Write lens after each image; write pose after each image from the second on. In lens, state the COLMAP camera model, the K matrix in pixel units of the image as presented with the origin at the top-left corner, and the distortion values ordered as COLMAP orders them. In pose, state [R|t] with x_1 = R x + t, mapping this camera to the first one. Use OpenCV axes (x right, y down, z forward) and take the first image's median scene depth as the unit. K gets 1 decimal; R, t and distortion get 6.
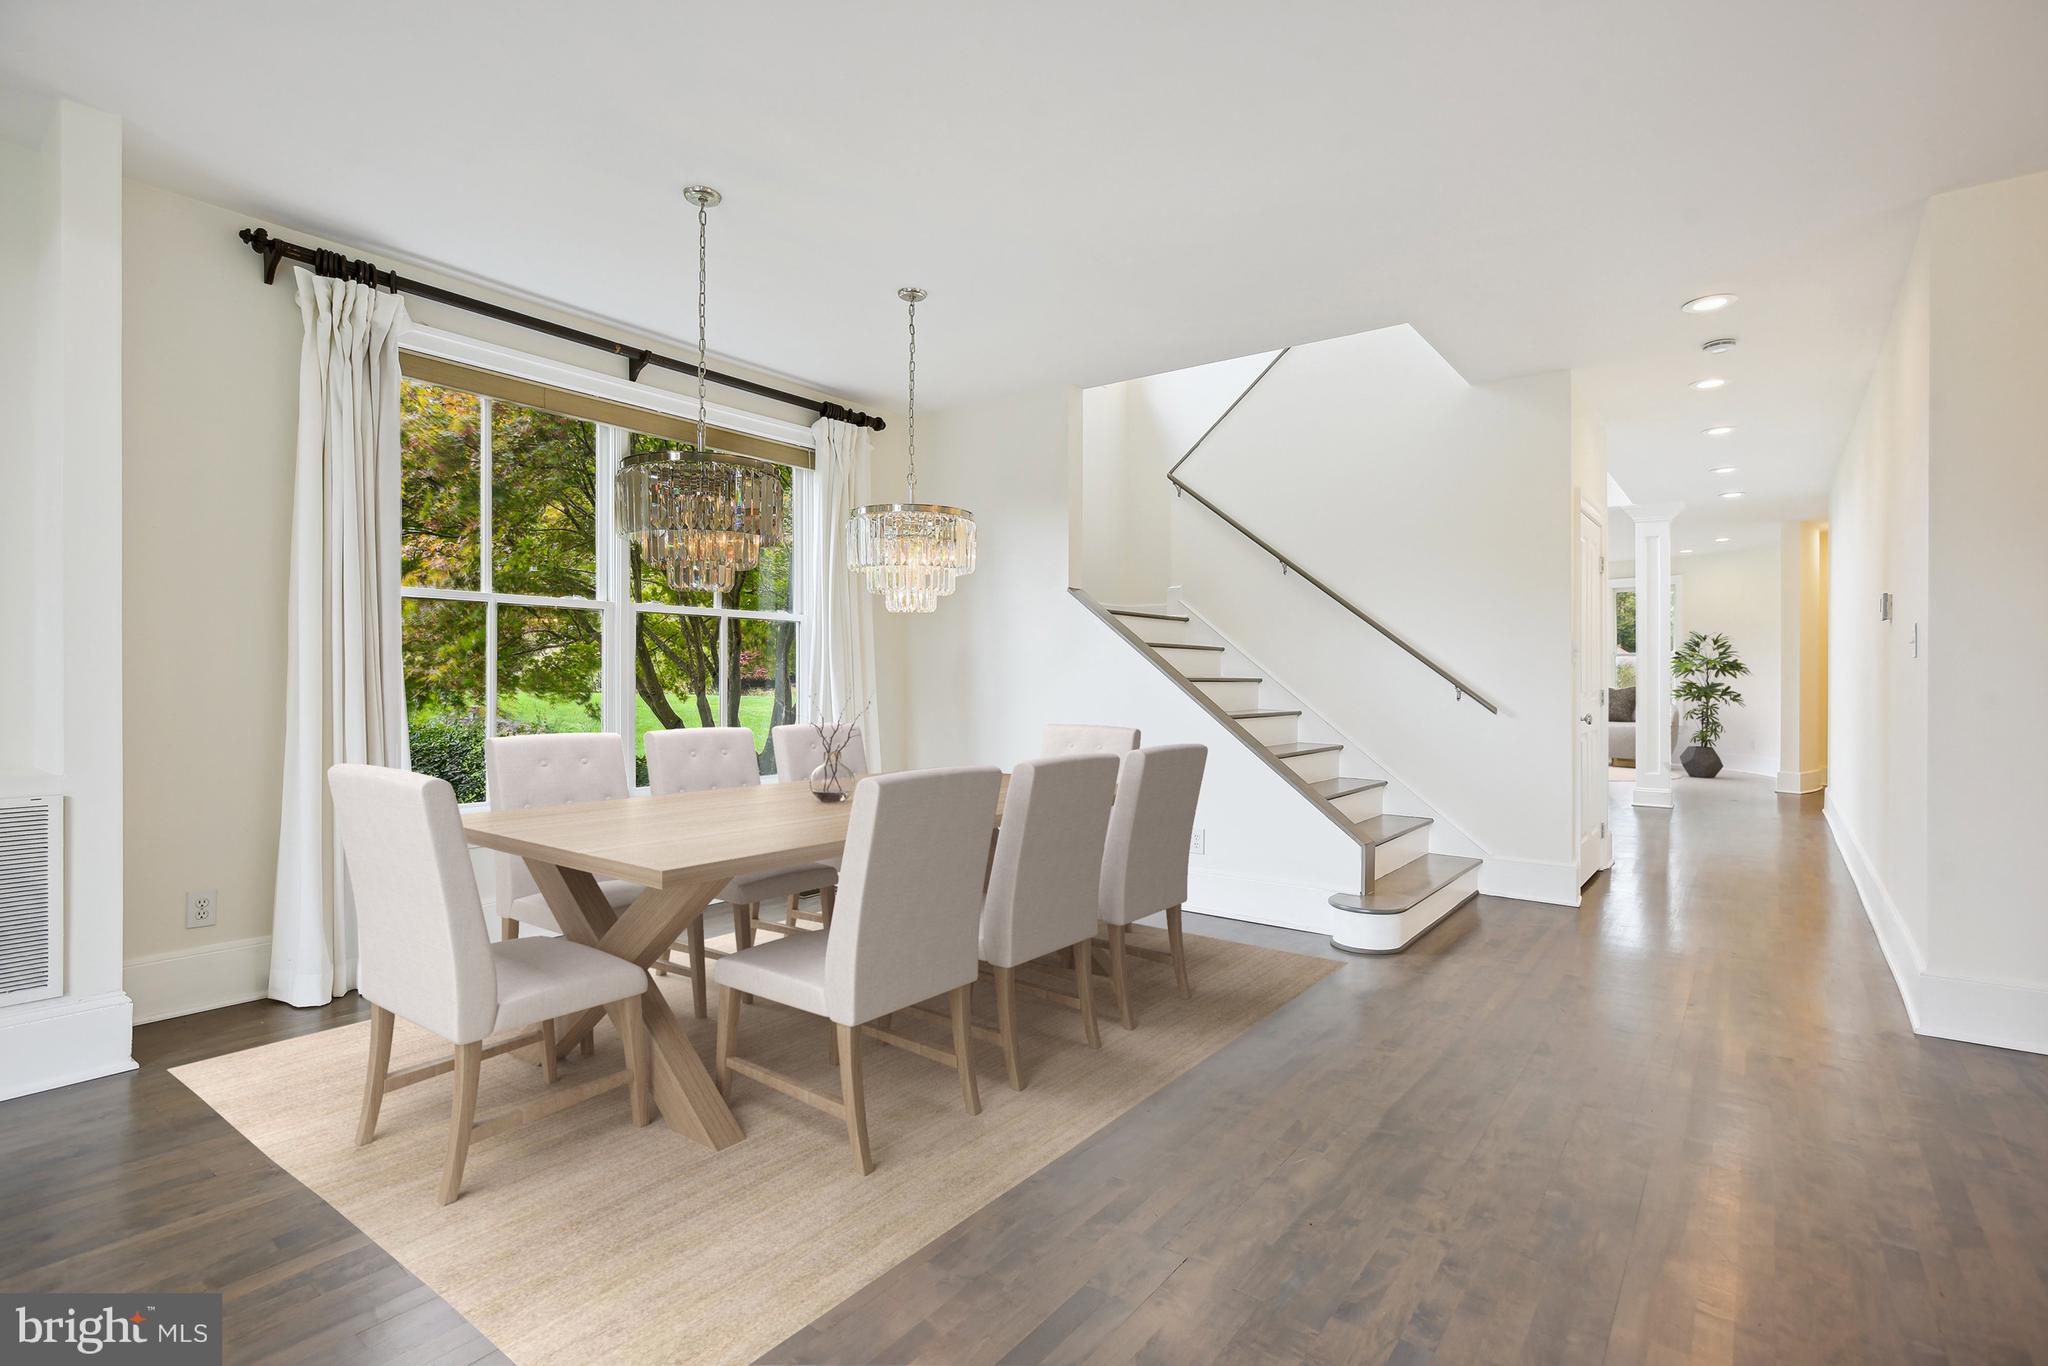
lens RADIAL K [[972.8, 0, 1018.7], [0, 972.8, 688.5], [0, 0, 1]] dist [-0.013502, 0.004602]
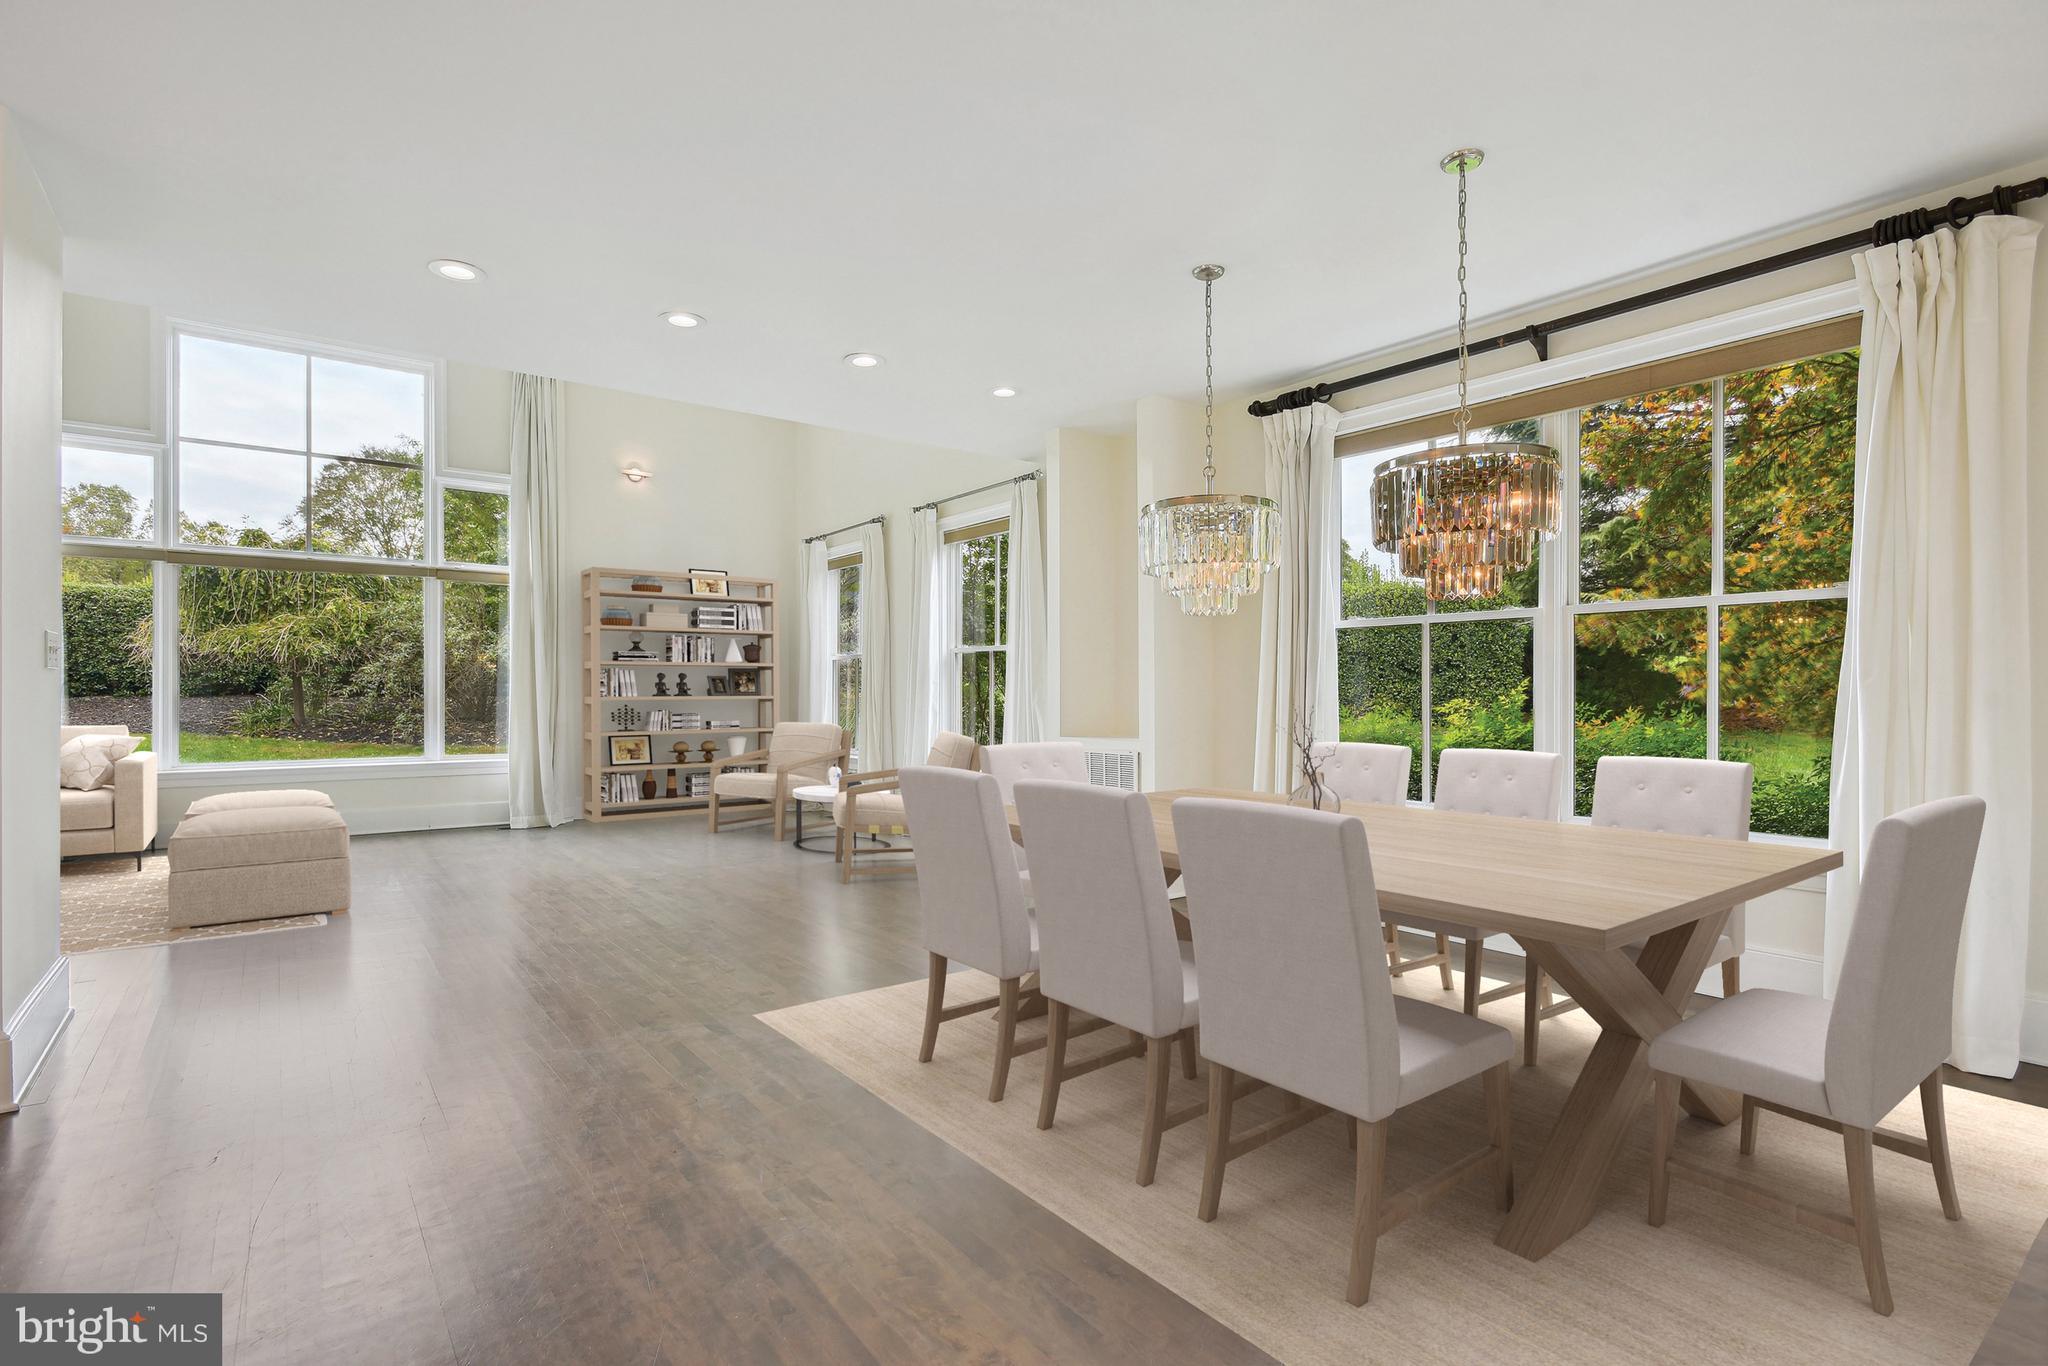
lens RADIAL K [[972.8, 0, 1009.0], [0, 972.8, 690.7], [0, 0, 1]] dist [-0.013502, 0.004602]
pose [[-0.267129, -0.003747, -0.963654, 0.609967], [-0.004781, 0.999985, -0.002563, -0.005892], [0.963649, 0.003923, -0.267143, 0.777878]]
